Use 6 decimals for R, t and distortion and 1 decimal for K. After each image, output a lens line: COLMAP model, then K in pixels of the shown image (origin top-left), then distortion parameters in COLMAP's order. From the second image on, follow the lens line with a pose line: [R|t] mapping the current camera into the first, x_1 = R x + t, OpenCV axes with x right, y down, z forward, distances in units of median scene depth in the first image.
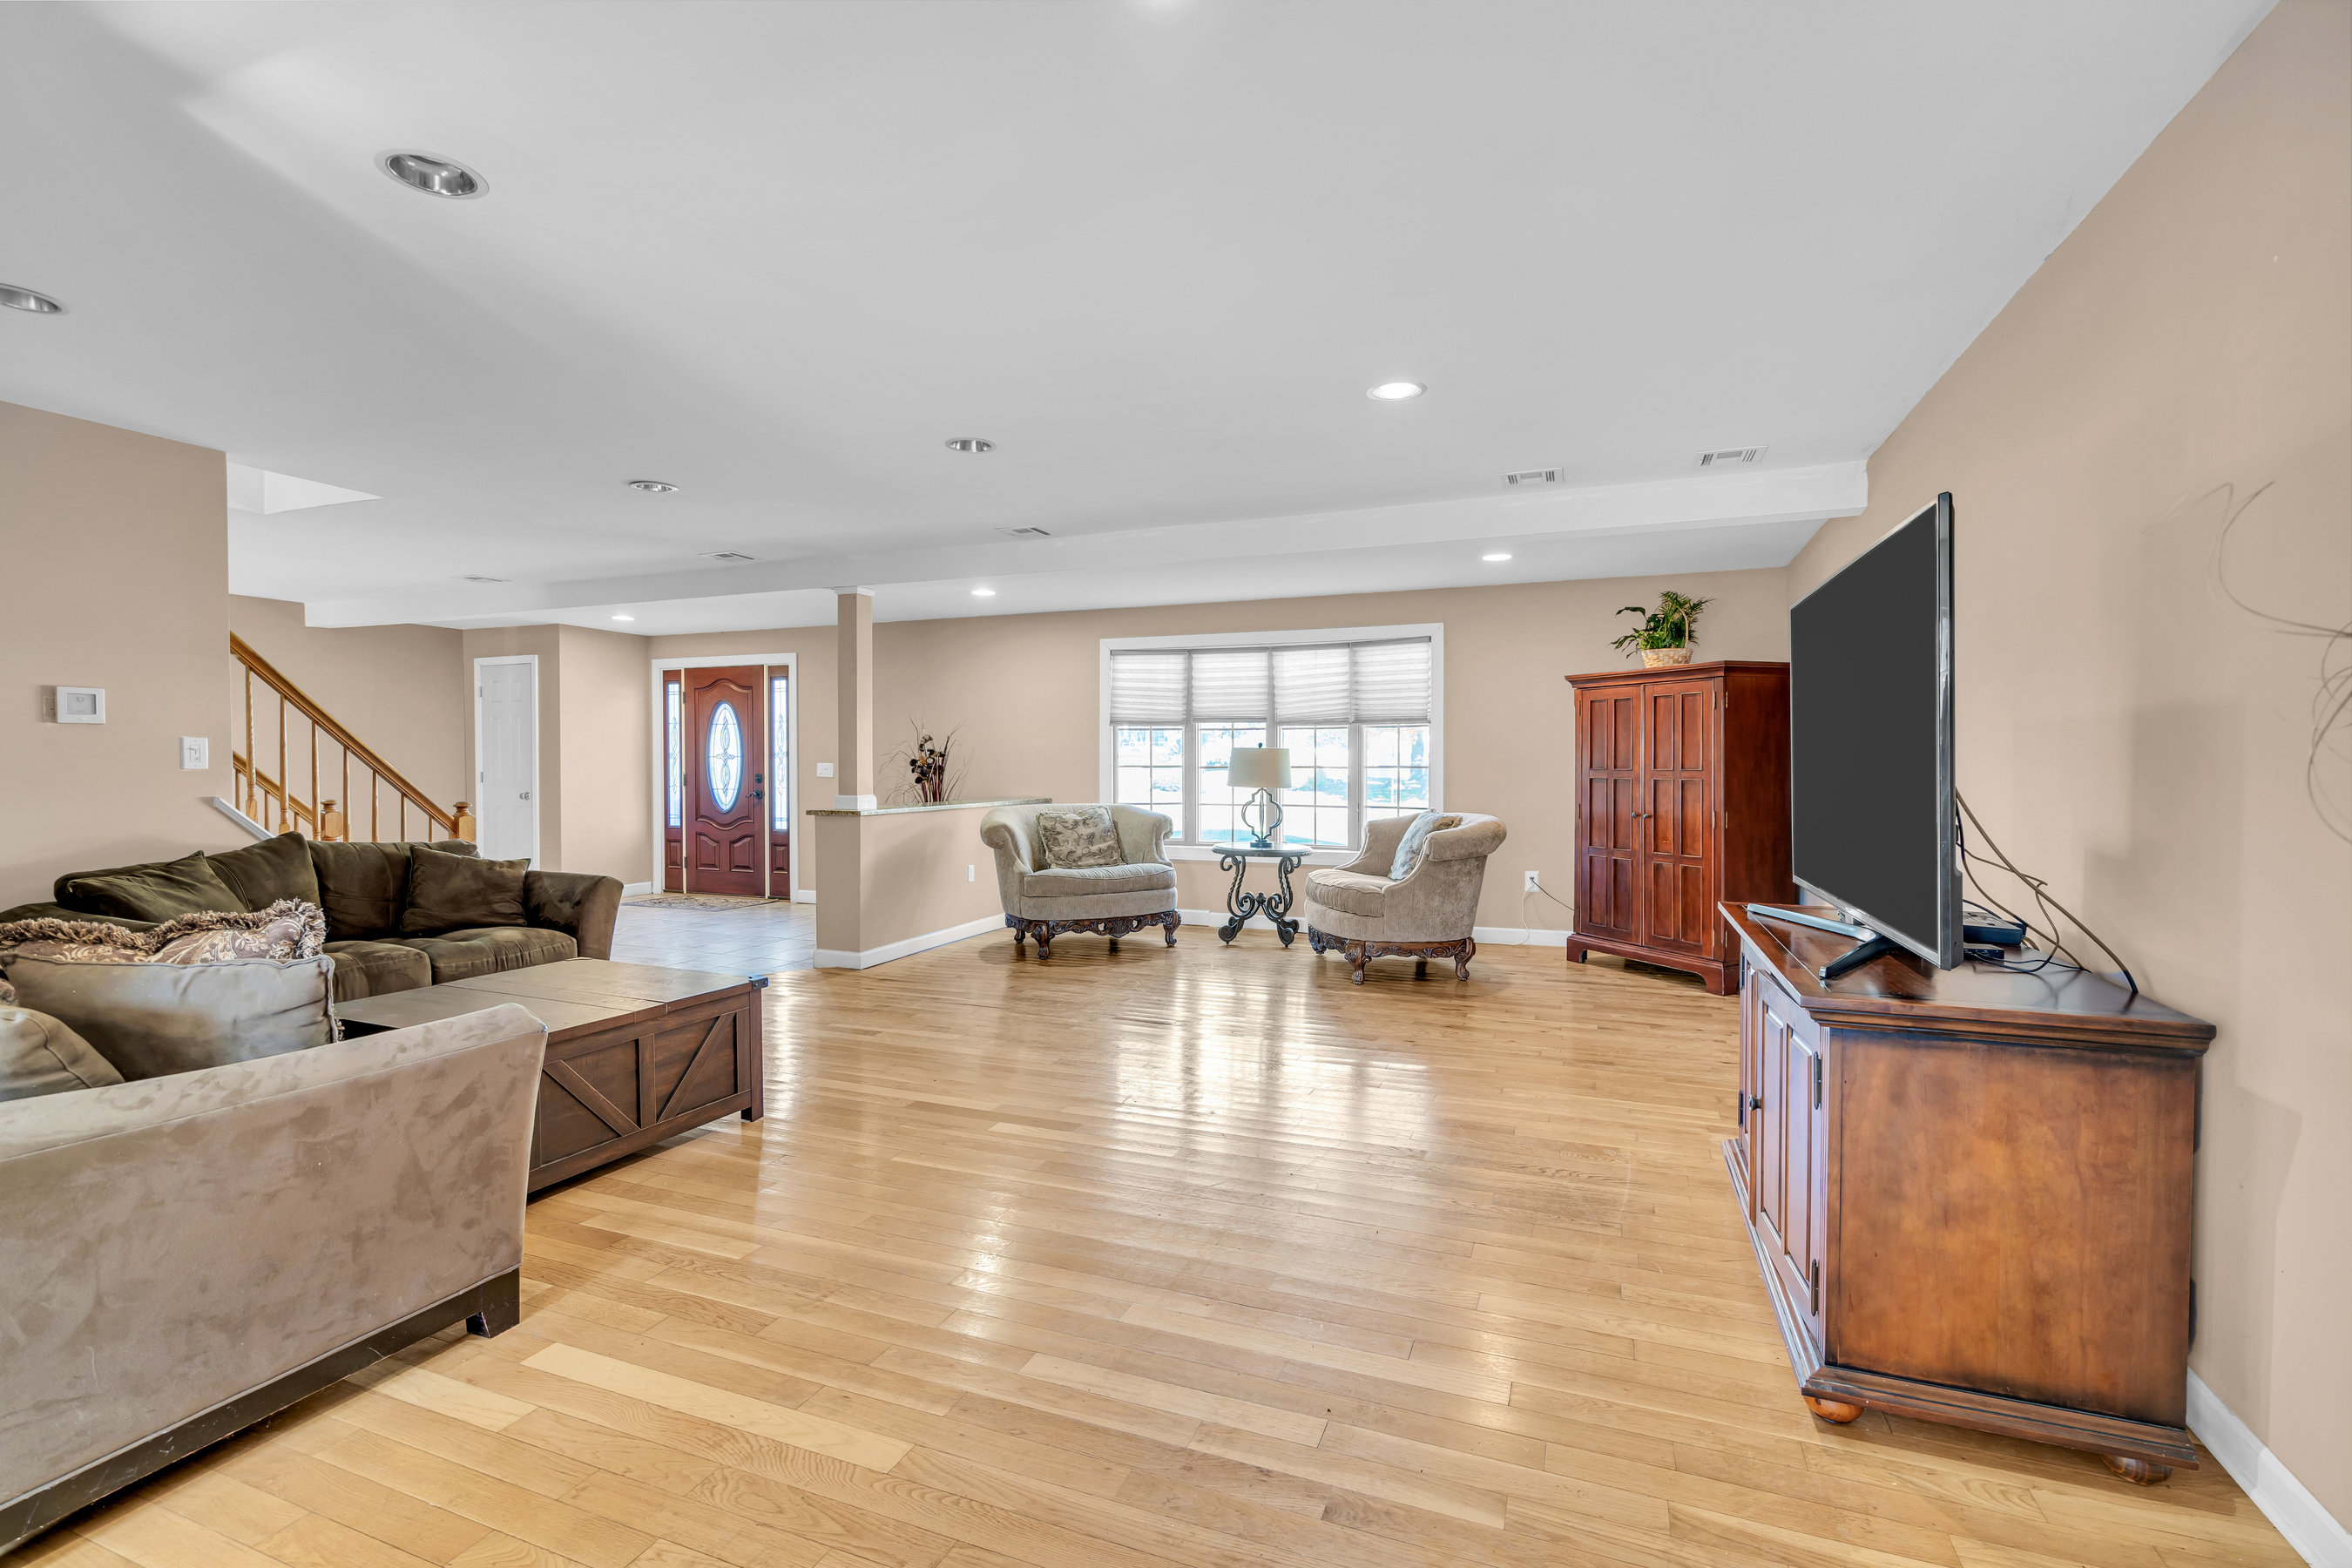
lens RADIAL K [[1094.7, 0, 1167.0], [0, 1094.7, 772.4], [0, 0, 1]] dist [-0.001670, 0.001095]
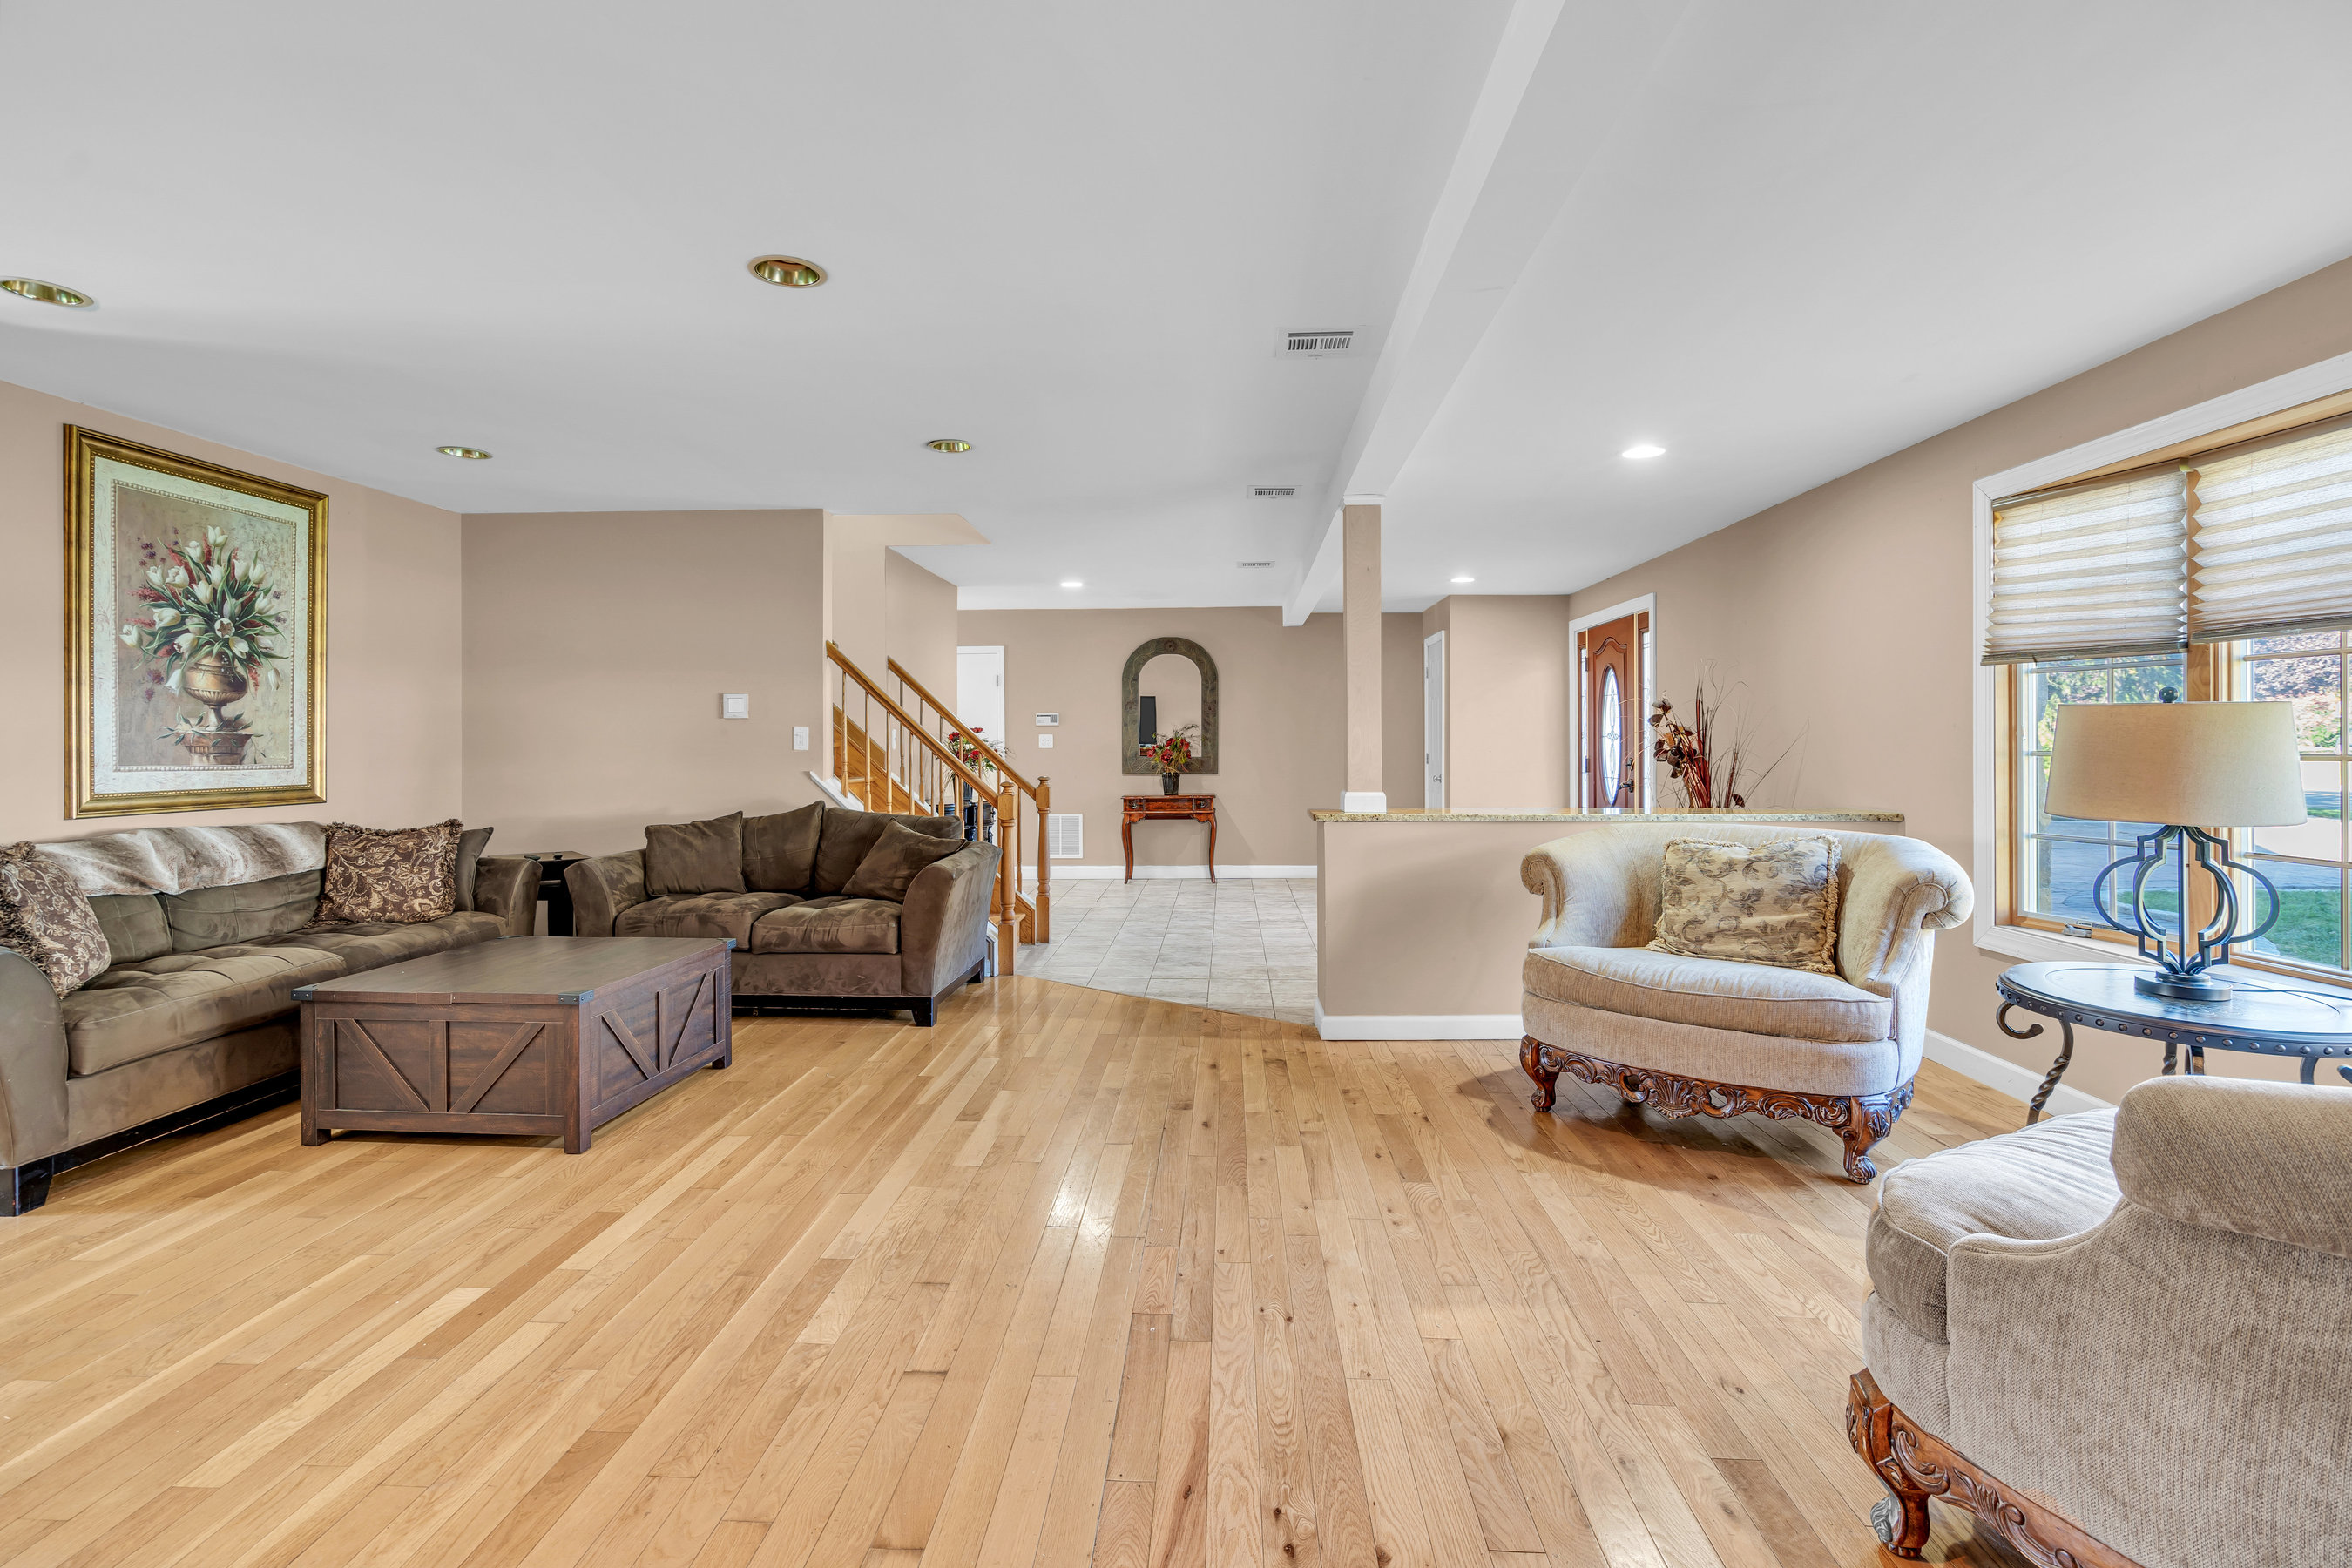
lens RADIAL K [[1094.7, 0, 1167.4], [0, 1094.7, 765.1], [0, 0, 1]] dist [-0.001670, 0.001095]
pose [[0.320956, 0.018729, -0.946909, 0.311596], [-0.004963, 0.999824, 0.018094, -0.008254], [0.947081, -0.001108, 0.320992, 0.595224]]
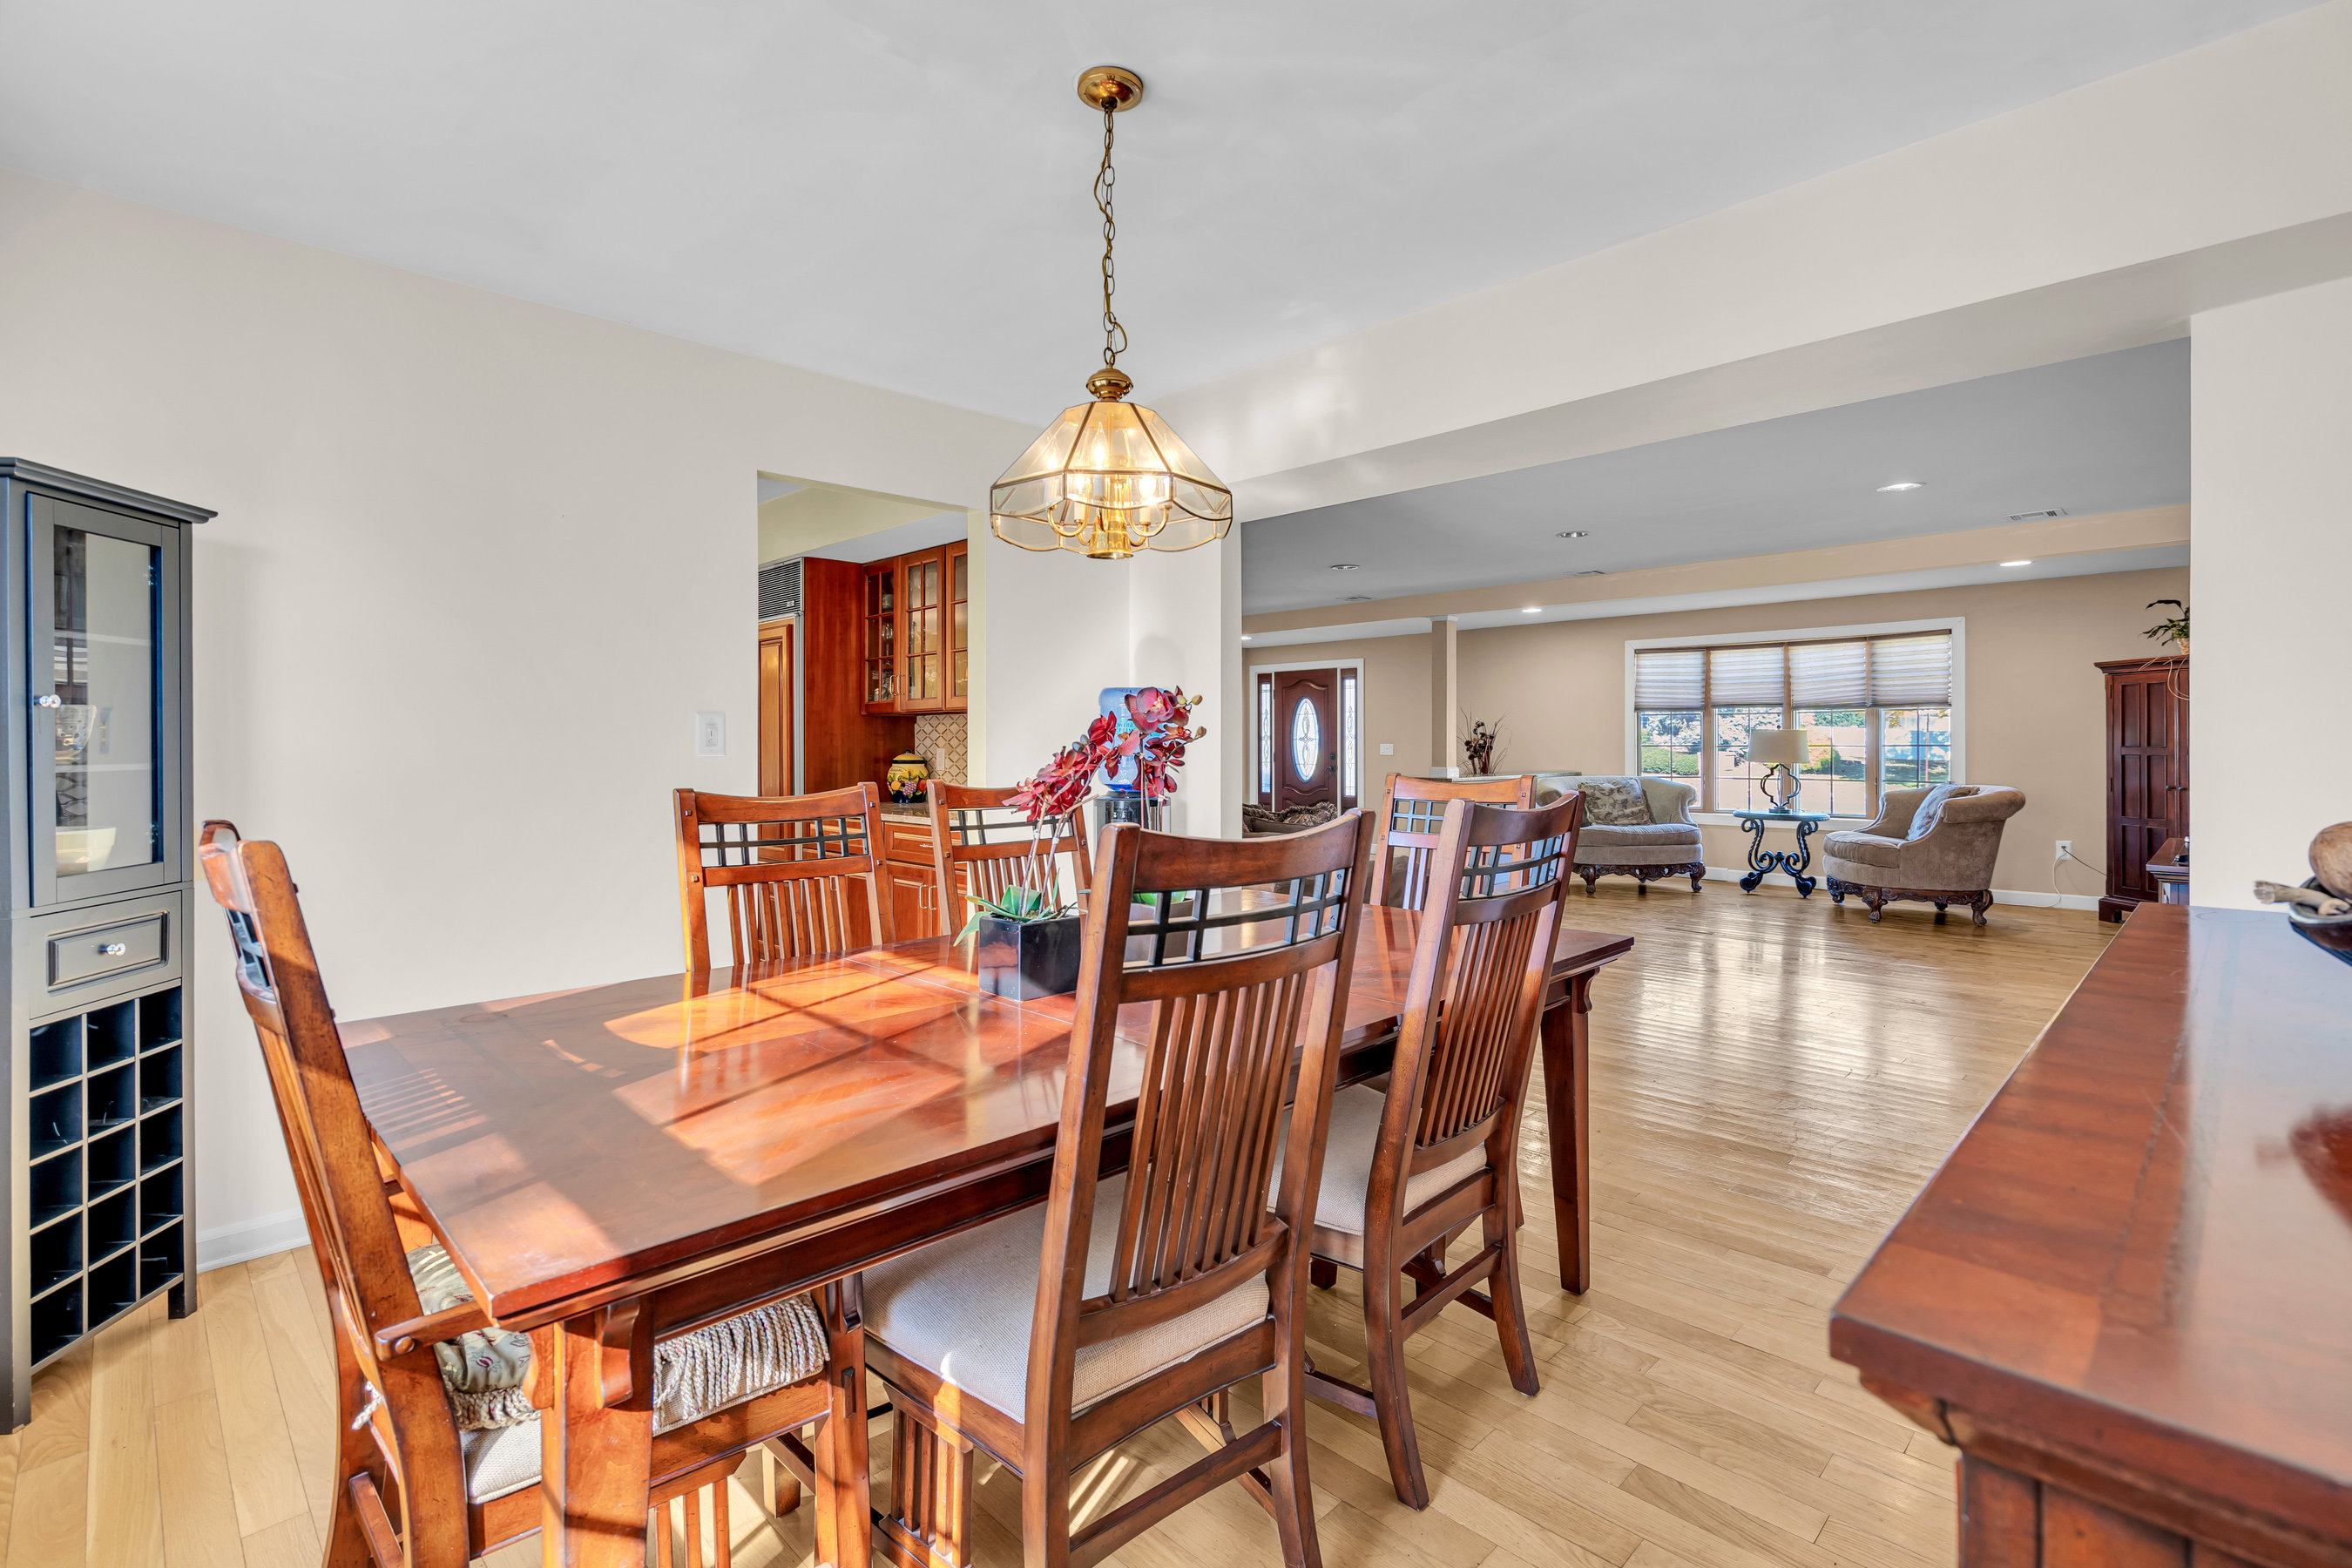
lens RADIAL K [[1094.7, 0, 1159.9], [0, 1094.7, 744.7], [0, 0, 1]] dist [-0.001670, 0.001095]
pose [[0.916805, -0.002648, -0.399327, -0.056758], [-0.000636, 0.999967, -0.008091, 0.003930], [0.399336, 0.007671, 0.916773, -0.360740]]
